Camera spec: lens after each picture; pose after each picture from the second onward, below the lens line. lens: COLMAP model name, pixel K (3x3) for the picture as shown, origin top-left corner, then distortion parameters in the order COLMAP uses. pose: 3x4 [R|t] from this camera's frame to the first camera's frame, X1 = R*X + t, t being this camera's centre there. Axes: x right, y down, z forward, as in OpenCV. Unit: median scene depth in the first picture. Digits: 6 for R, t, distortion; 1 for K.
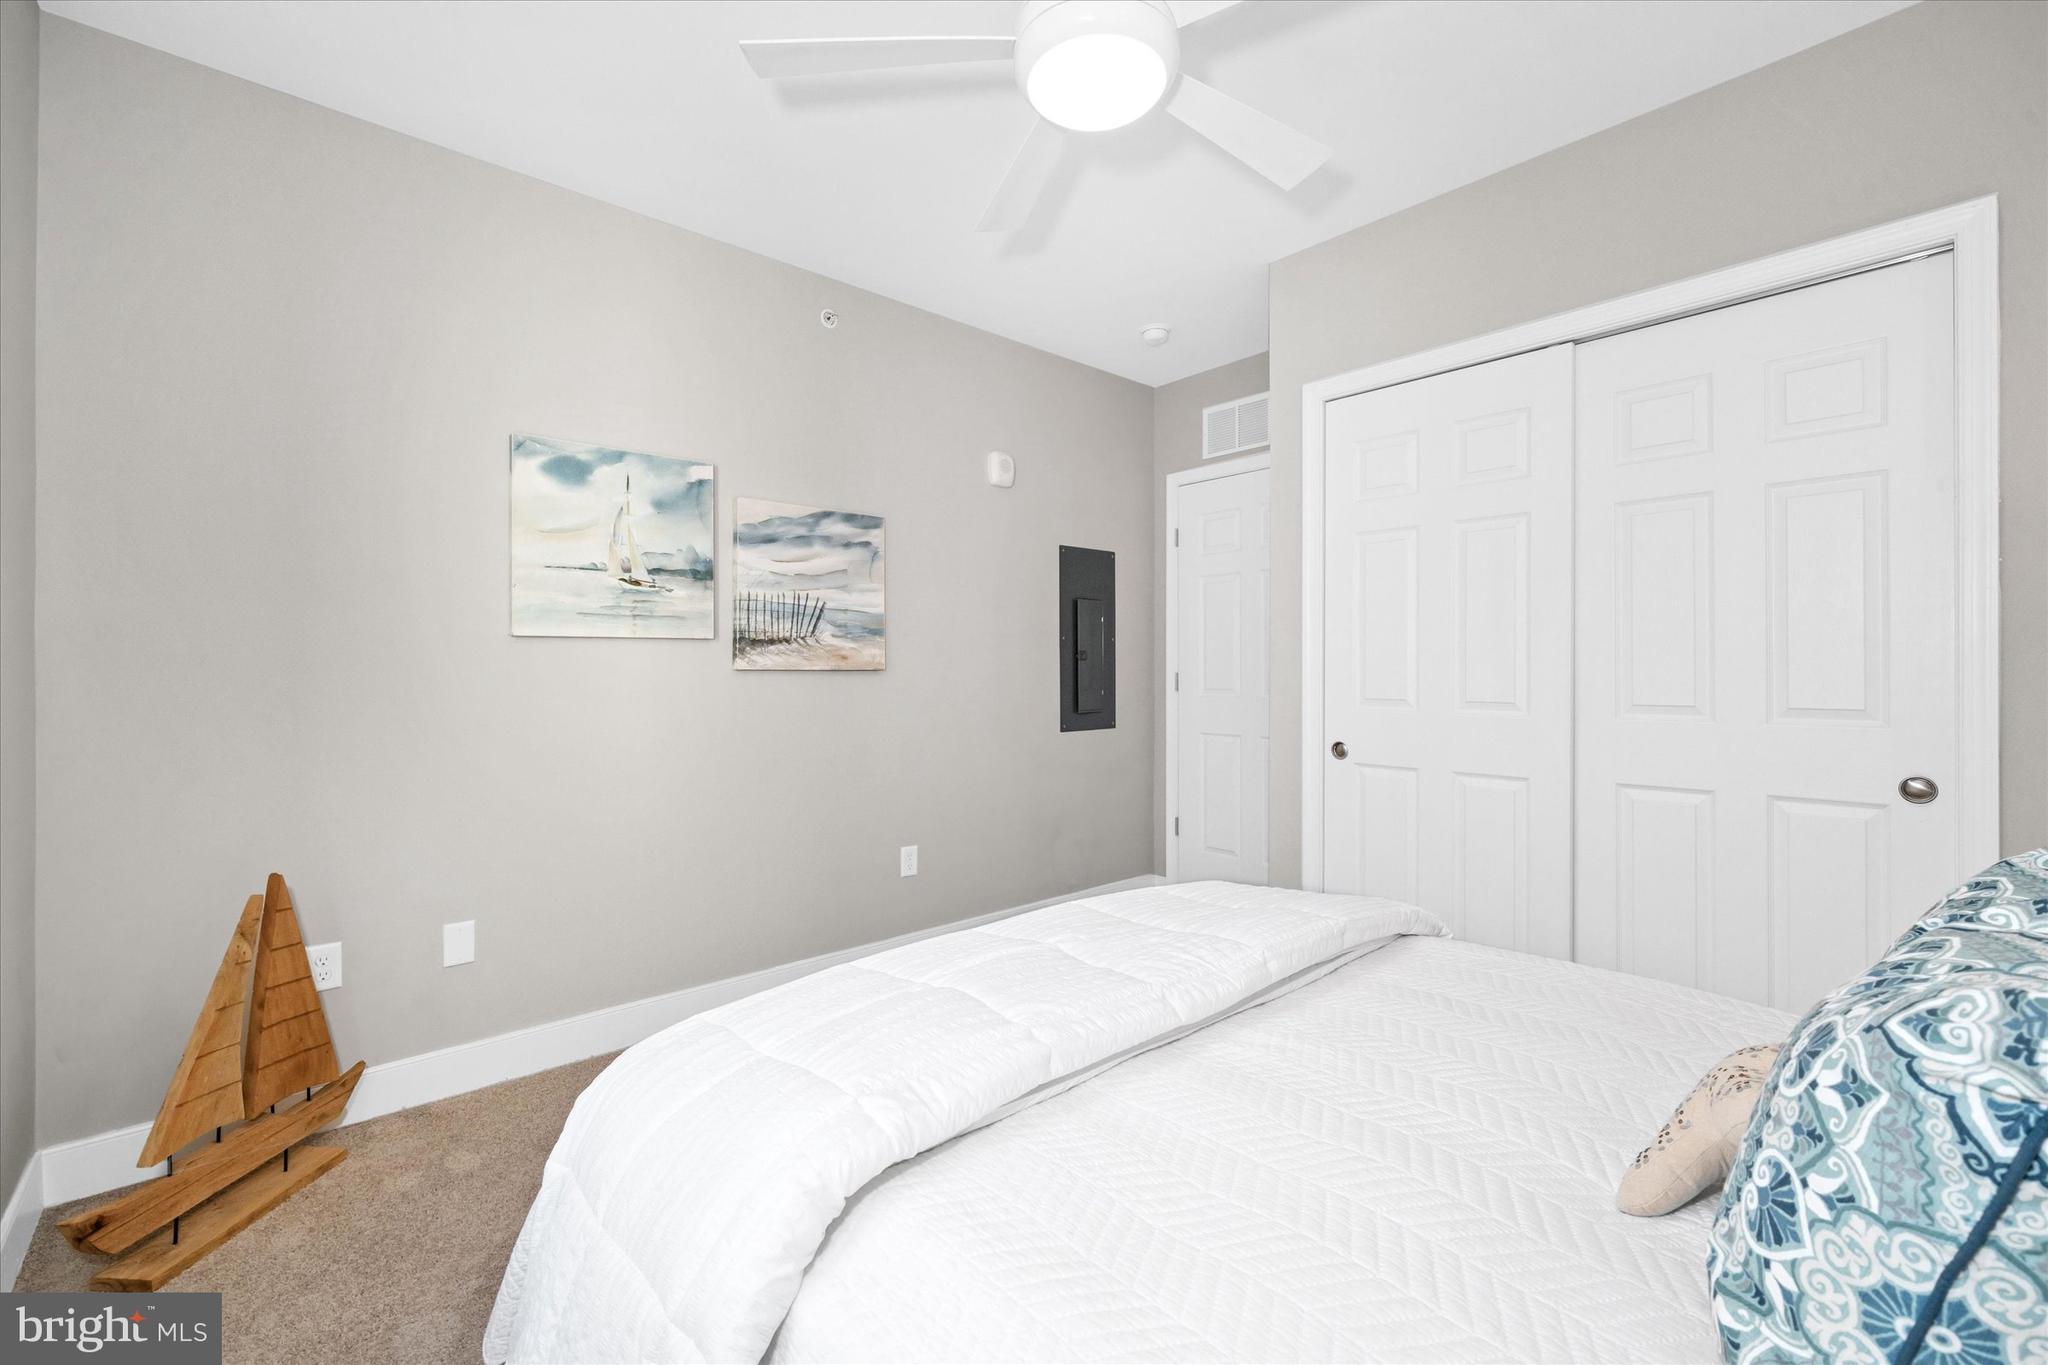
lens RADIAL K [[851.9, 0, 1035.8], [0, 851.9, 668.6], [0, 0, 1]] dist [-0.000731, 0.000494]
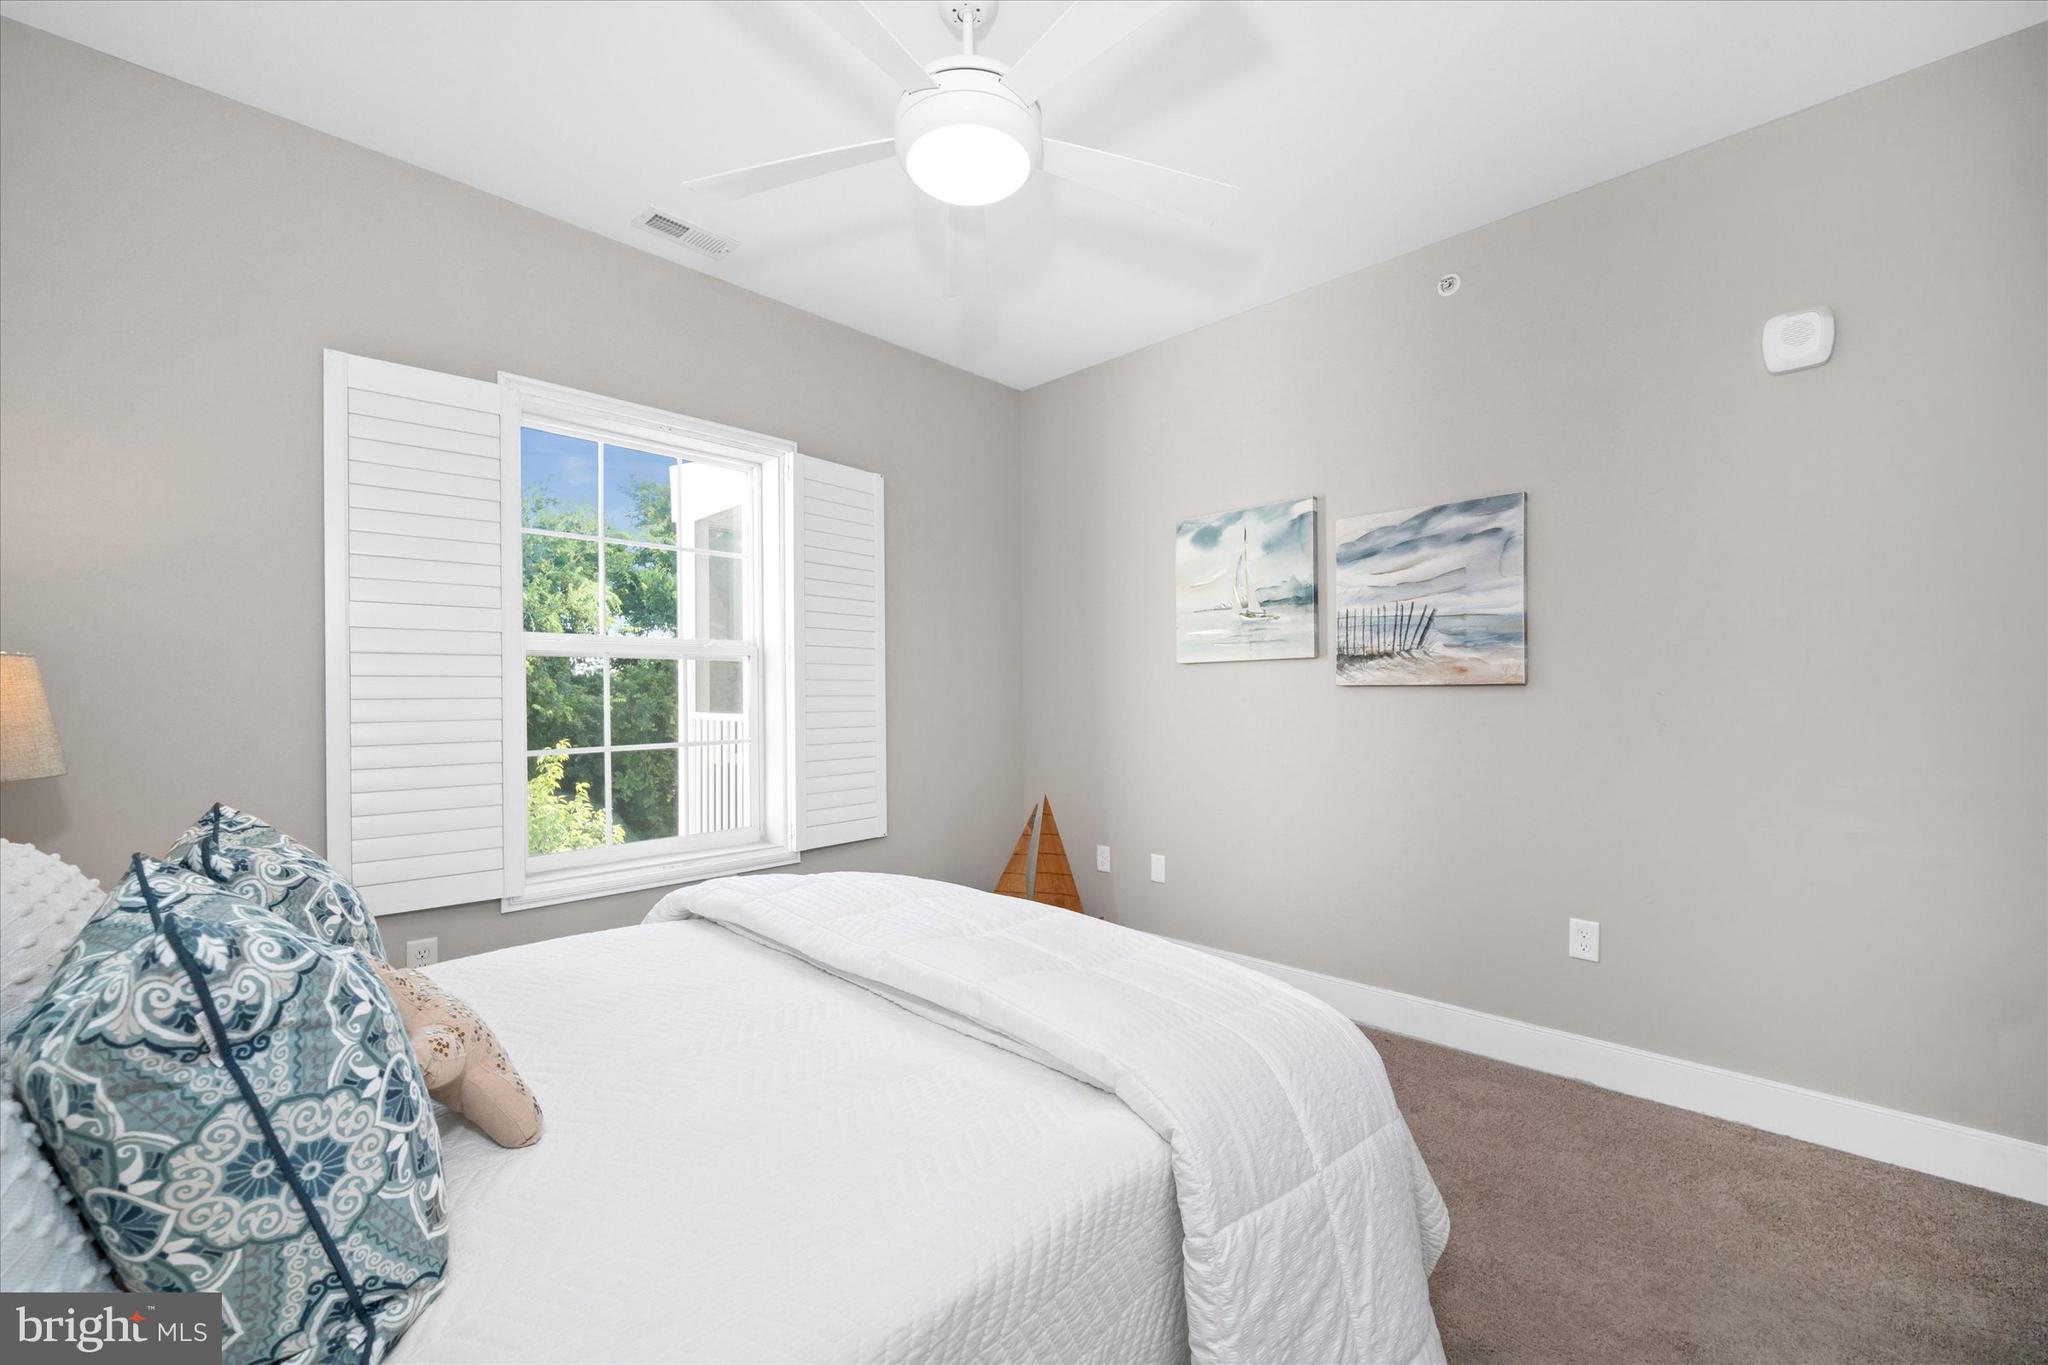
lens RADIAL K [[851.9, 0, 1031.0], [0, 851.9, 700.1], [0, 0, 1]] dist [-0.000731, 0.000494]
pose [[0.058162, 0.010222, -0.998255, 0.653101], [0.009184, 0.999900, 0.010774, 0.004437], [0.998265, -0.009794, 0.058062, 0.548451]]
